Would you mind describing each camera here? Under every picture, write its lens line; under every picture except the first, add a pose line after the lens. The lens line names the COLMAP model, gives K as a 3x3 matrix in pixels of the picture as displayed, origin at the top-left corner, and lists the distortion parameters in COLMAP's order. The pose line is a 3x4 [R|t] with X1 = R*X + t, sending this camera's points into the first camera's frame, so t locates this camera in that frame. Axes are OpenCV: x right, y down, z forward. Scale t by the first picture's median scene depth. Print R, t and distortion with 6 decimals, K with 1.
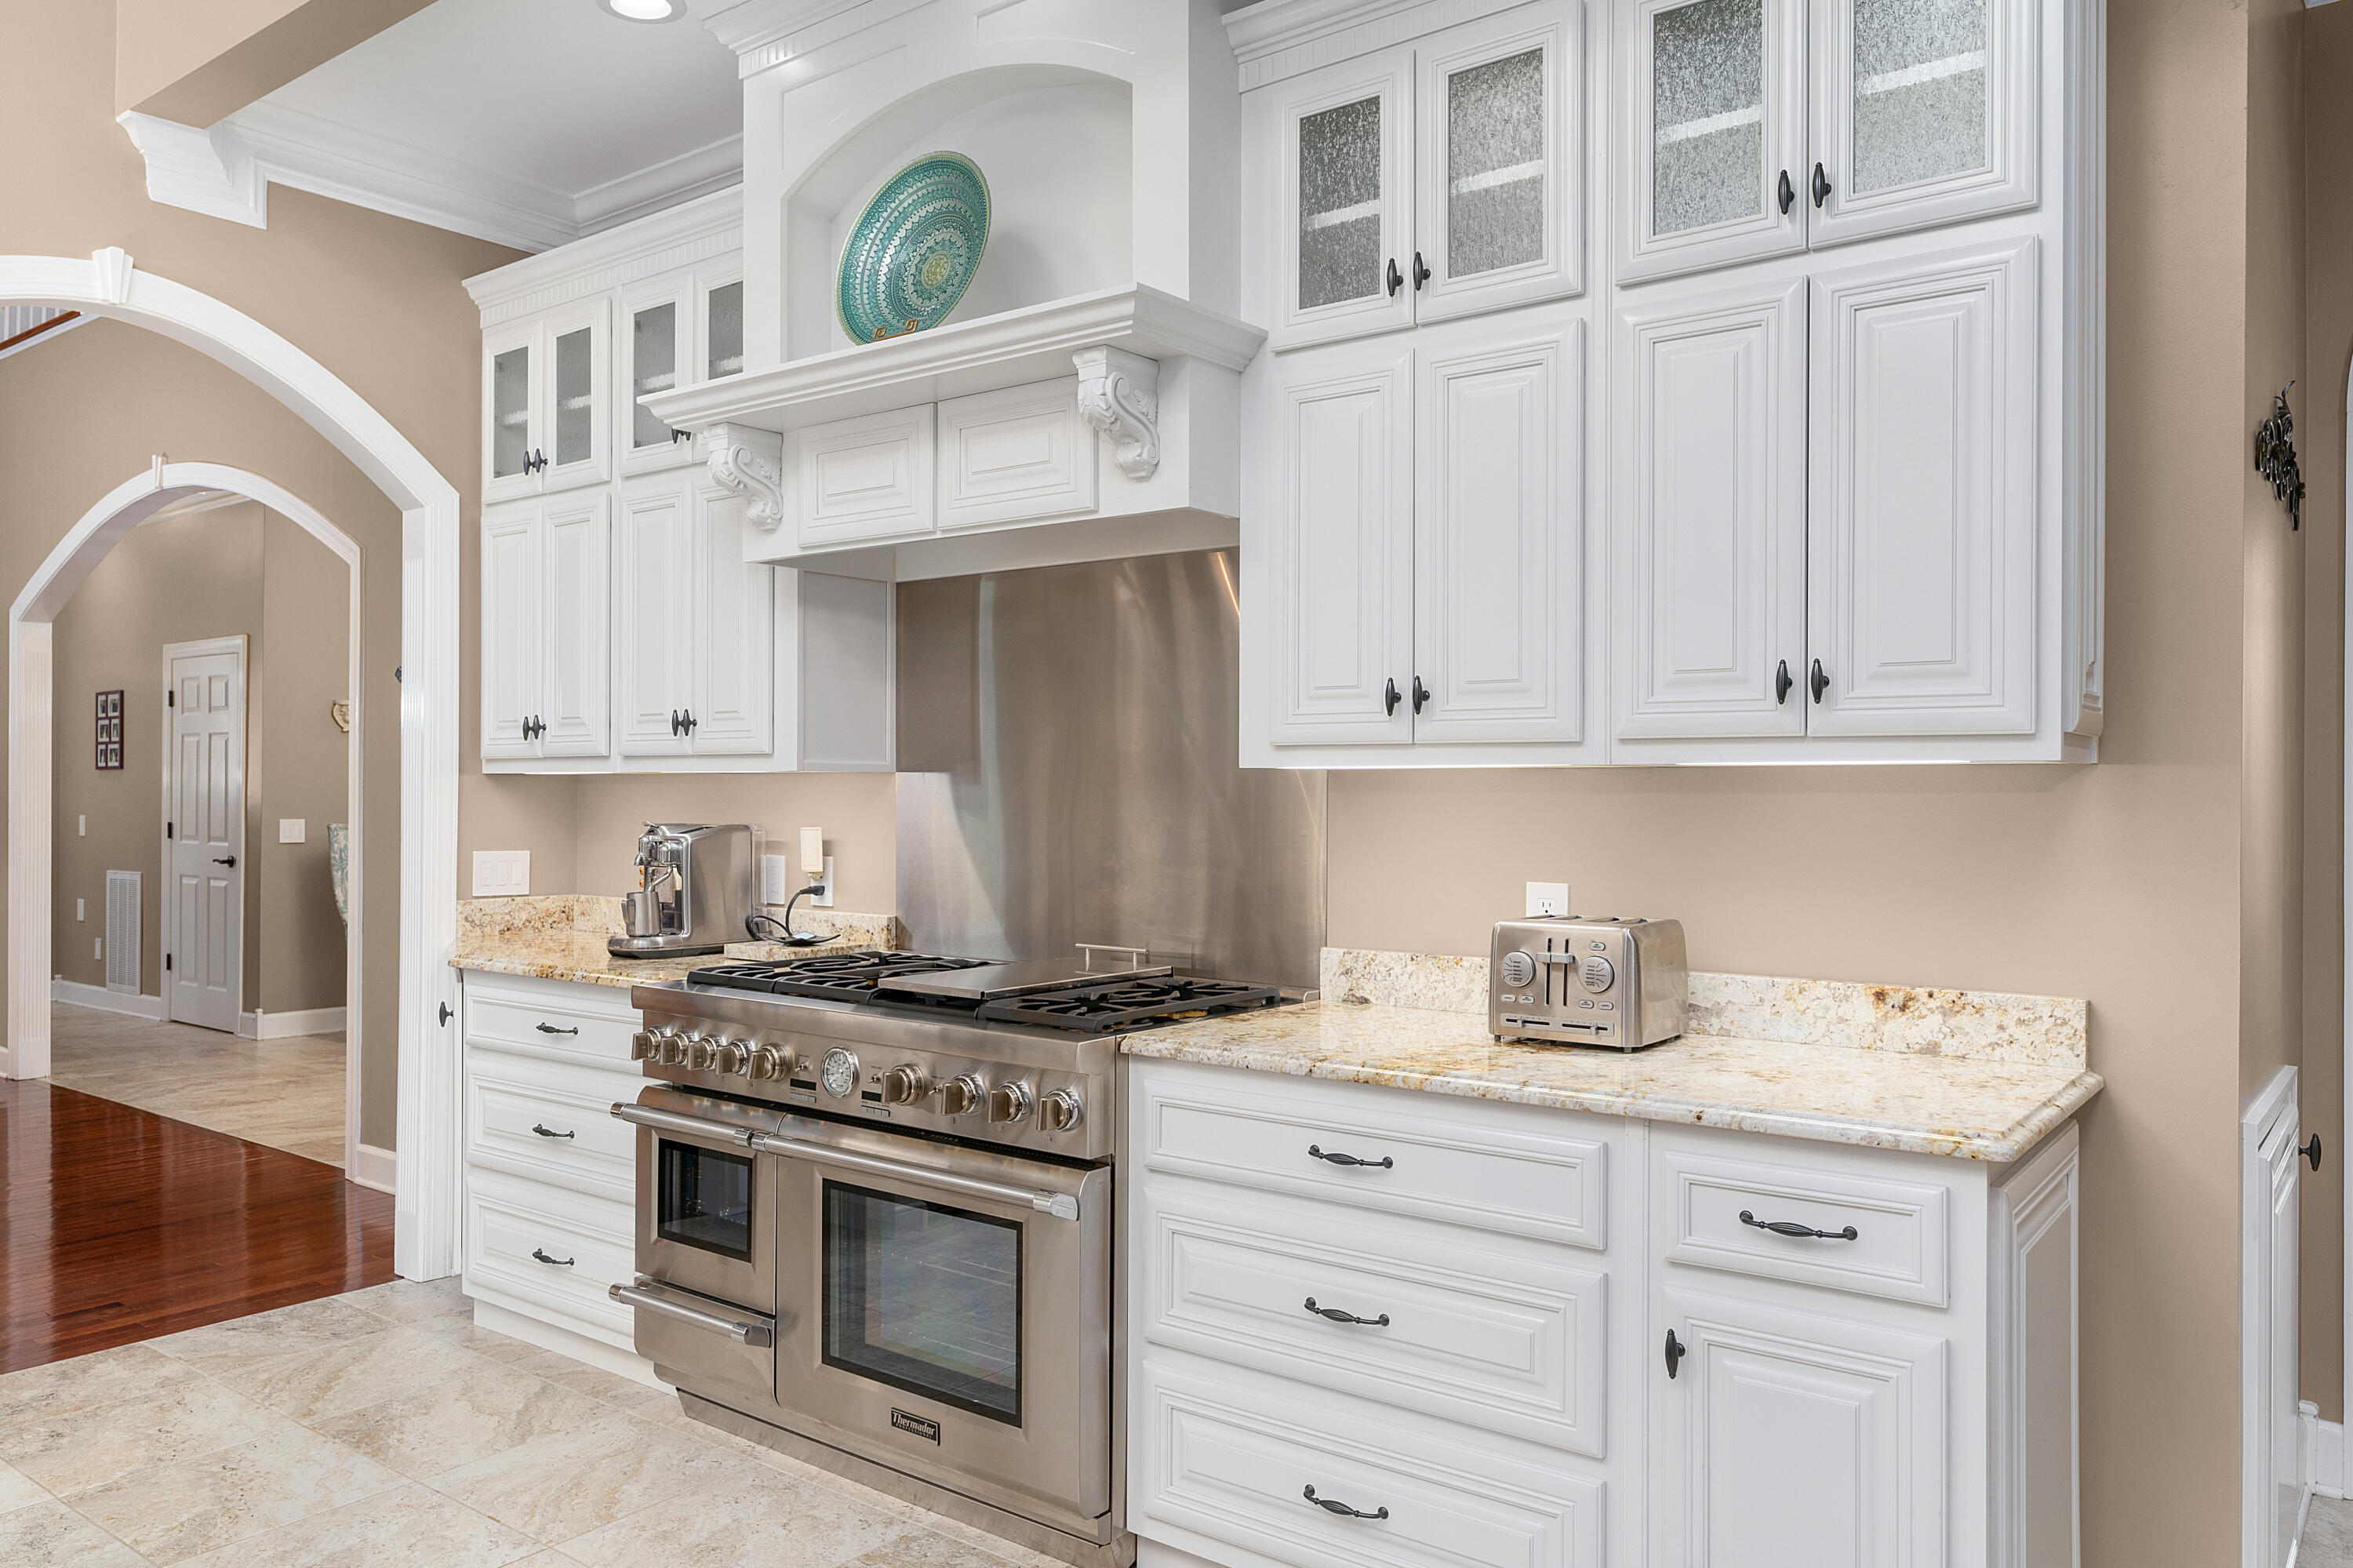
lens RADIAL K [[1667.4, 0, 1168.6], [0, 1667.4, 795.6], [0, 0, 1]] dist [-0.004753, -0.002313]
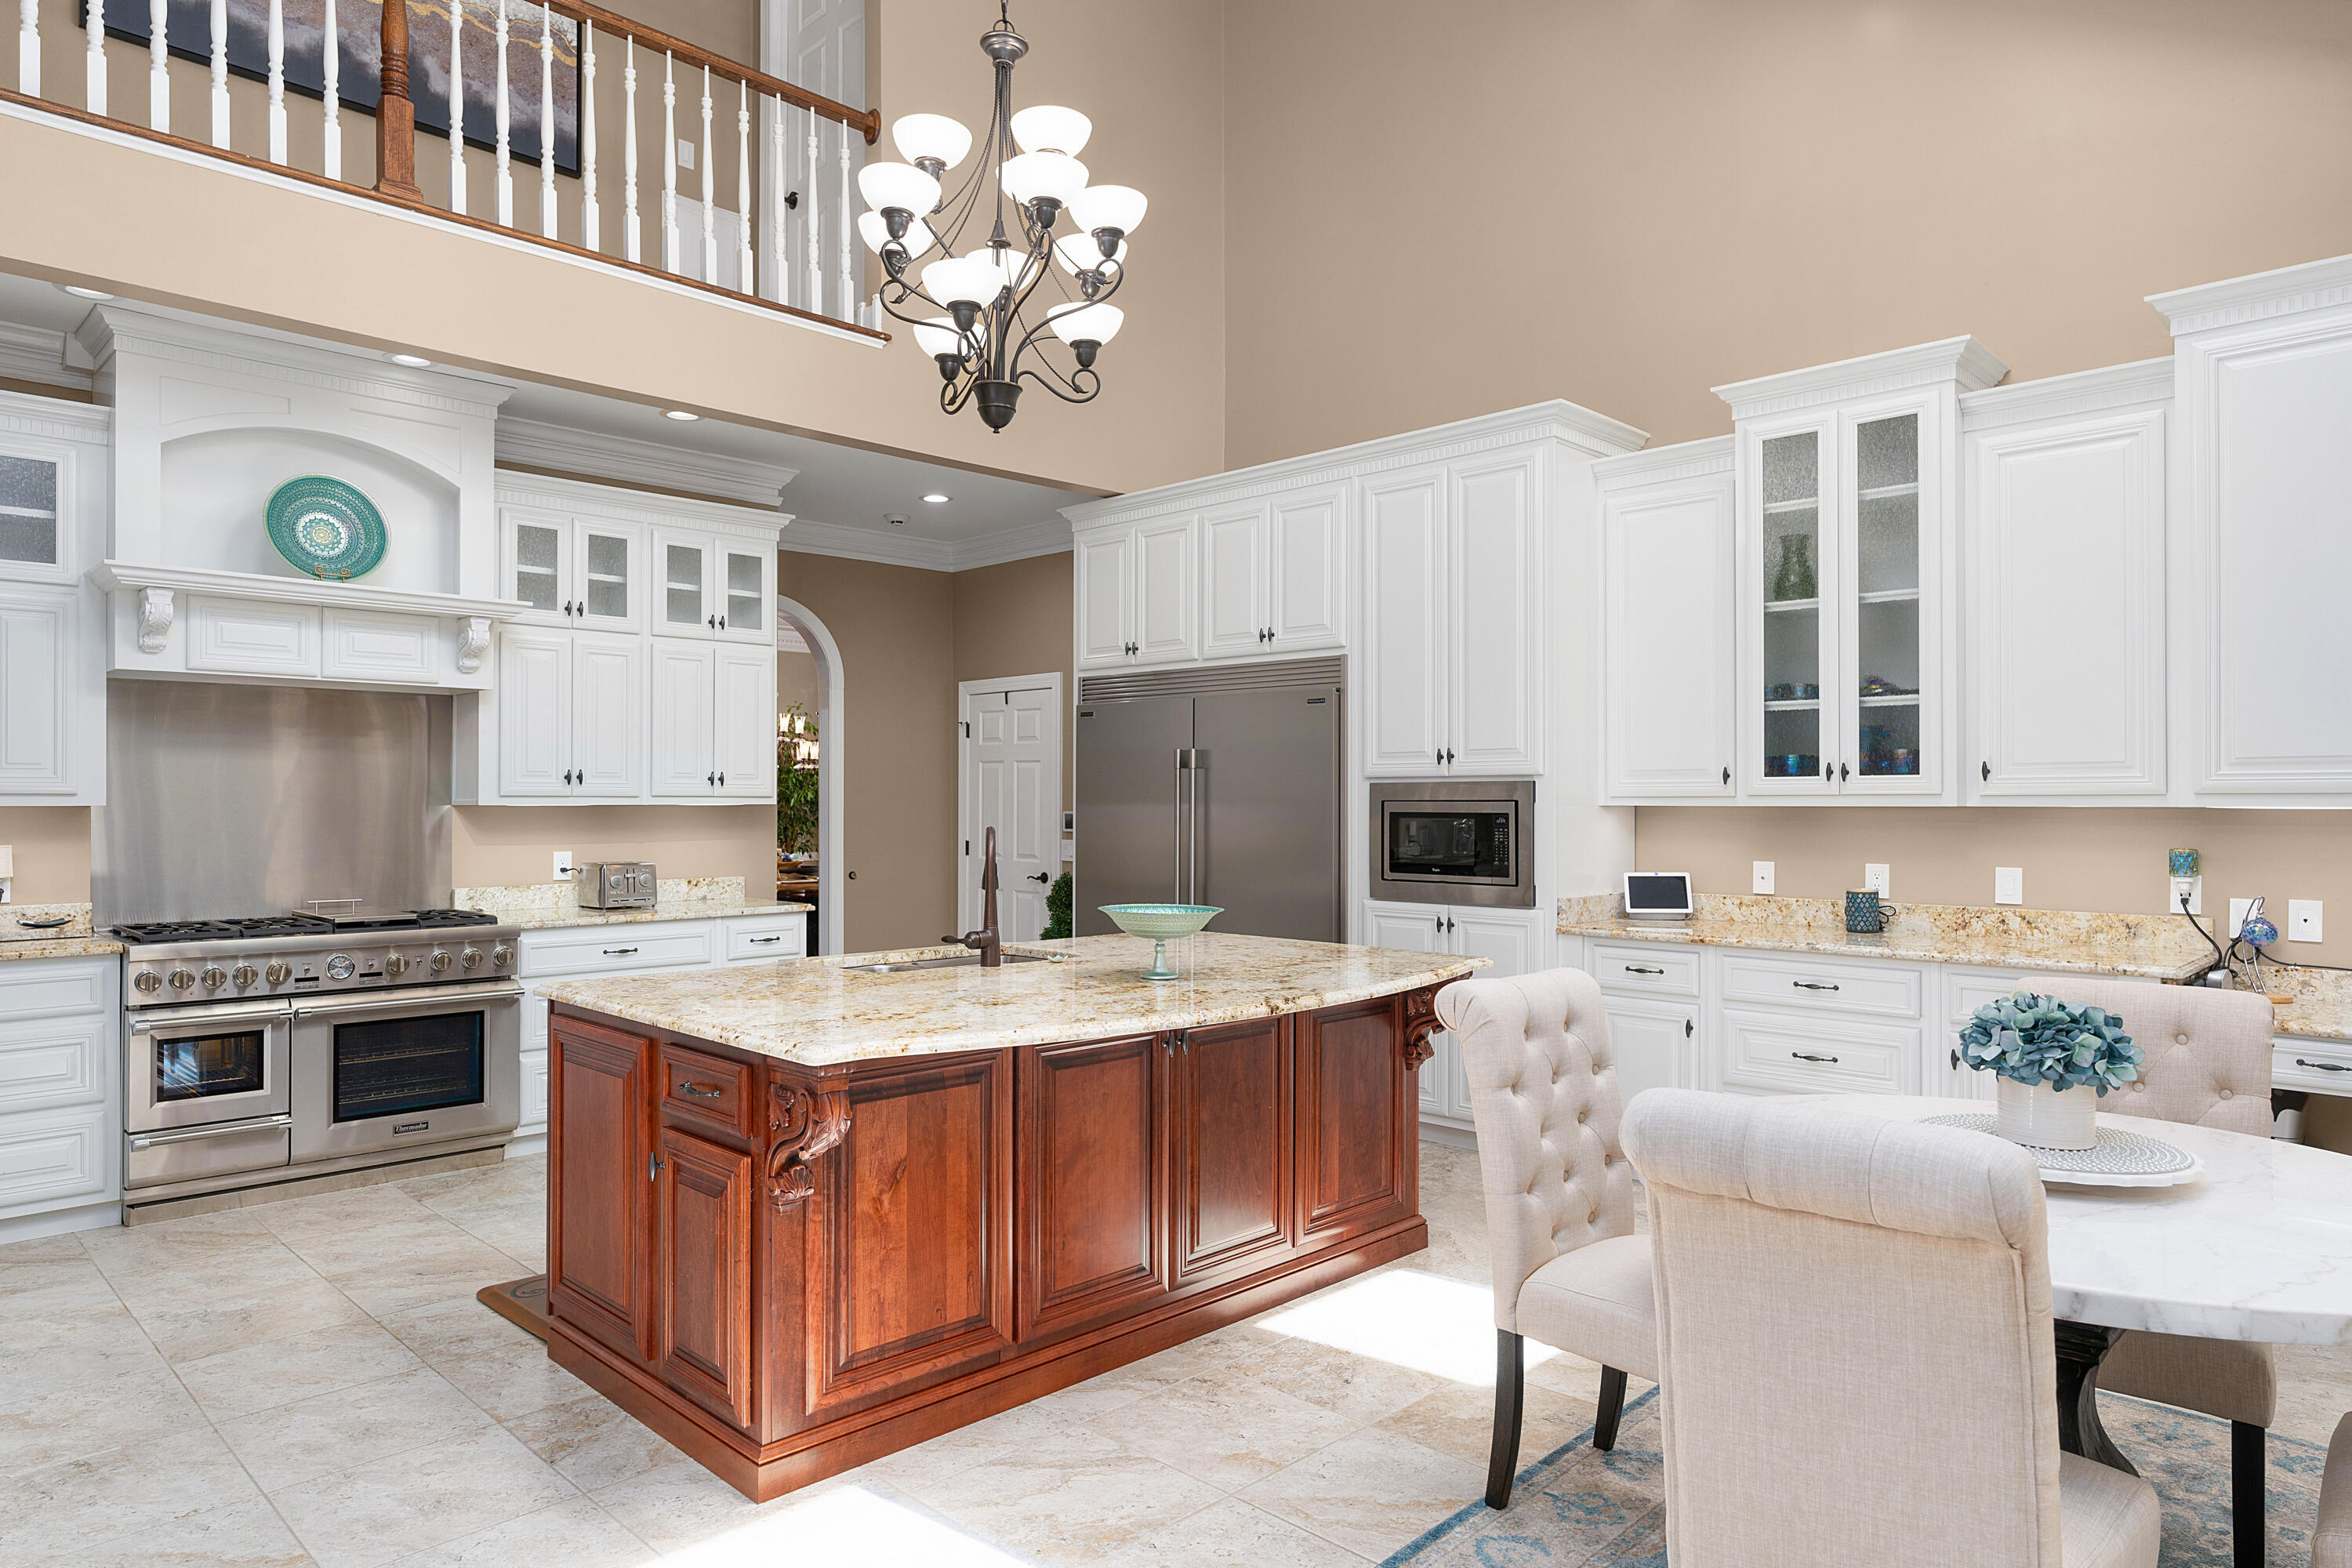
lens RADIAL K [[1440.4, 0, 1167.8], [0, 1440.4, 799.8], [0, 0, 1]] dist [-0.003186, -0.001805]
pose [[0.105193, 0.001969, 0.994450, -1.776121], [0.001408, 0.999997, -0.002129, -0.017881], [-0.994451, 0.001625, 0.105190, -0.105176]]
